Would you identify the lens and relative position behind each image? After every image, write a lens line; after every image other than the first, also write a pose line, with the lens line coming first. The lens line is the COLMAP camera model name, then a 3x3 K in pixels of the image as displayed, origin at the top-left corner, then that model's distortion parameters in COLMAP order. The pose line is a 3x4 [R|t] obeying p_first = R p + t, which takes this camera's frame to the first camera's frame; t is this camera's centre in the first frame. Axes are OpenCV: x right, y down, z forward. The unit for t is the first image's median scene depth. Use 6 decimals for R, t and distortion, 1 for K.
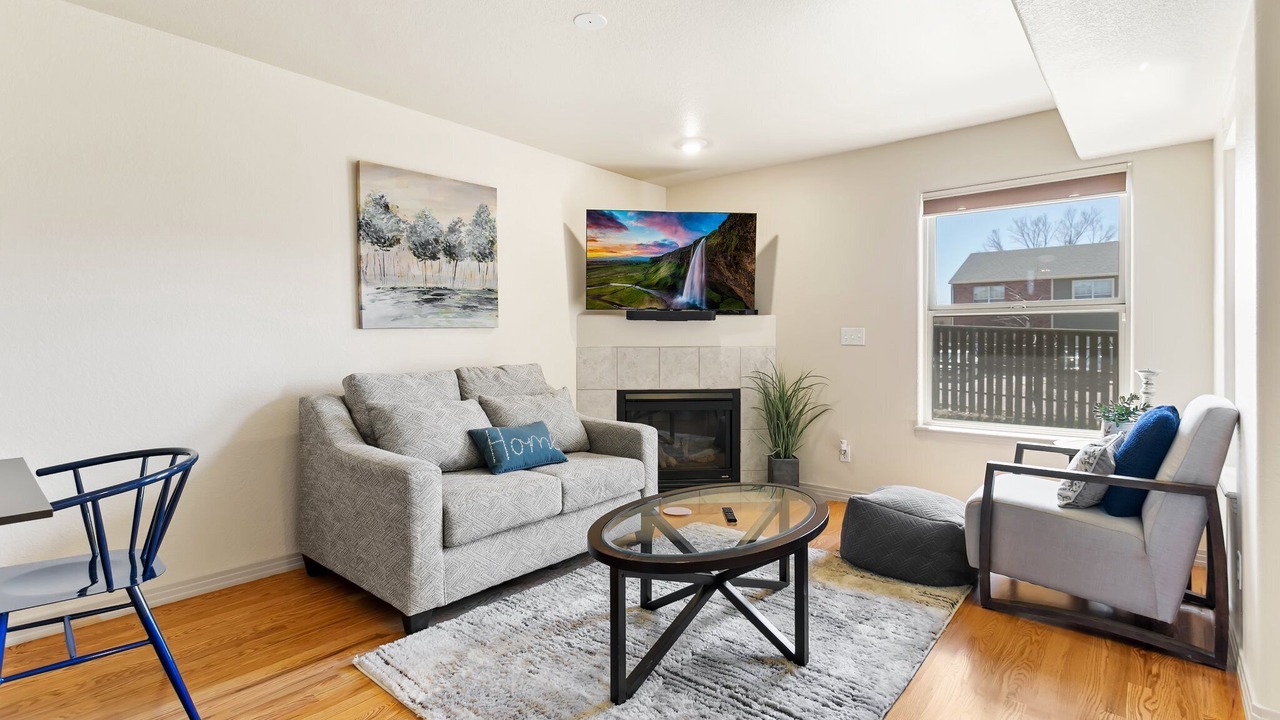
lens RADIAL K [[600.6, 0, 634.0], [0, 600.6, 350.0], [0, 0, 1]] dist [-0.000261, 0.000253]
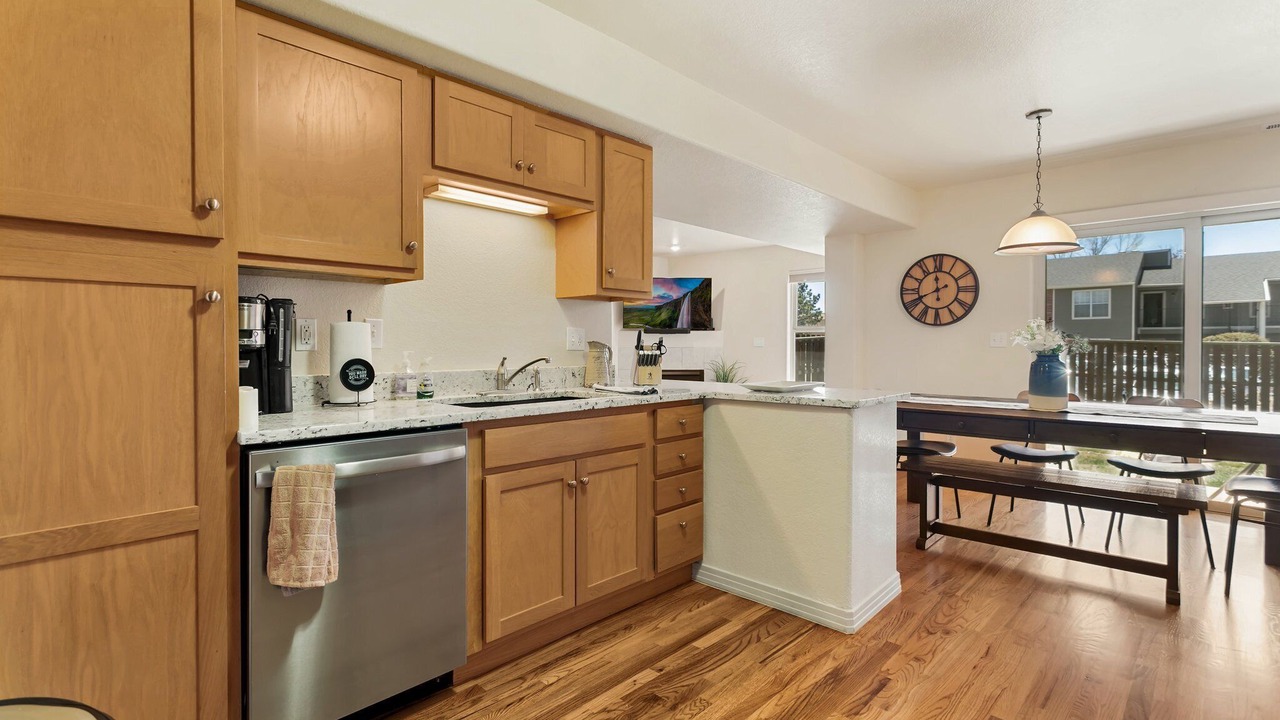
lens RADIAL K [[600.6, 0, 634.0], [0, 600.6, 350.0], [0, 0, 1]] dist [-0.000261, 0.000253]
pose [[0.996799, -0.000817, -0.079948, 0.106215], [0.000553, 0.999994, -0.003332, 0.010510], [0.079950, 0.003277, 0.996794, -0.995382]]
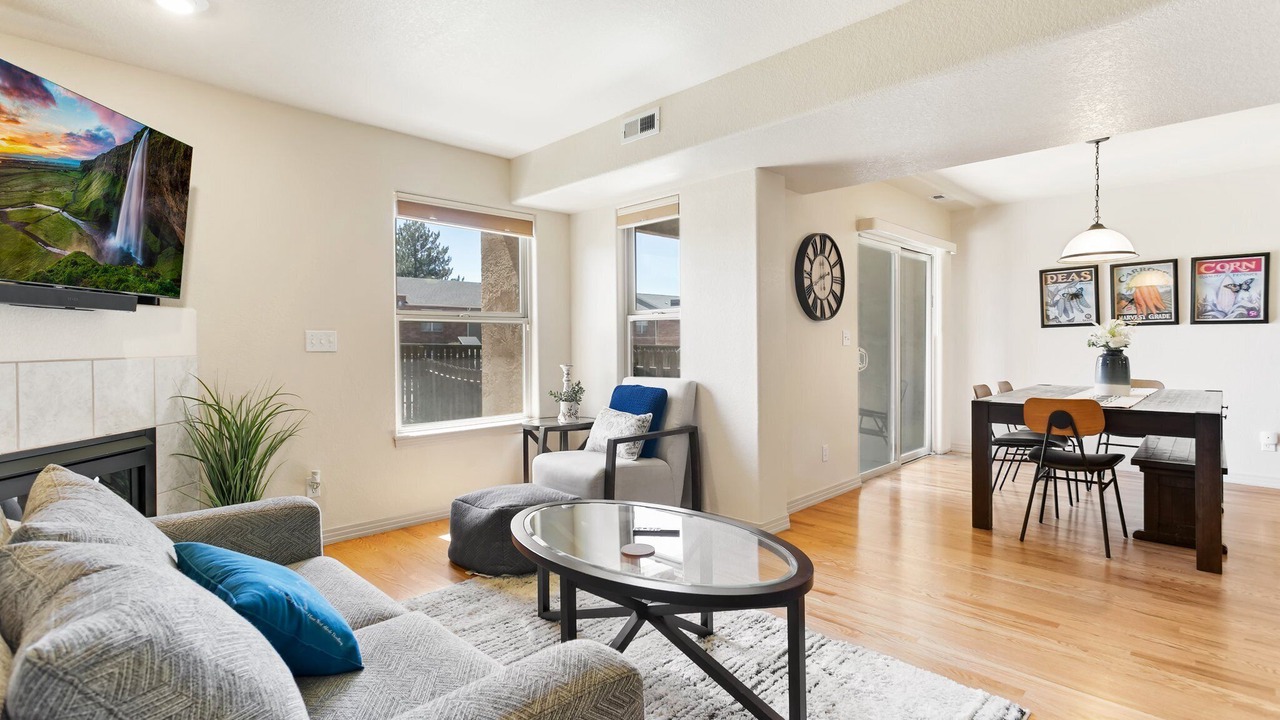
lens RADIAL K [[600.6, 0, 634.0], [0, 600.6, 350.0], [0, 0, 1]] dist [-0.000261, 0.000253]
pose [[0.086229, -0.012236, 0.996200, -0.407514], [0.020620, 0.999732, 0.010495, -0.010086], [-0.996062, 0.019637, 0.086458, 0.499156]]
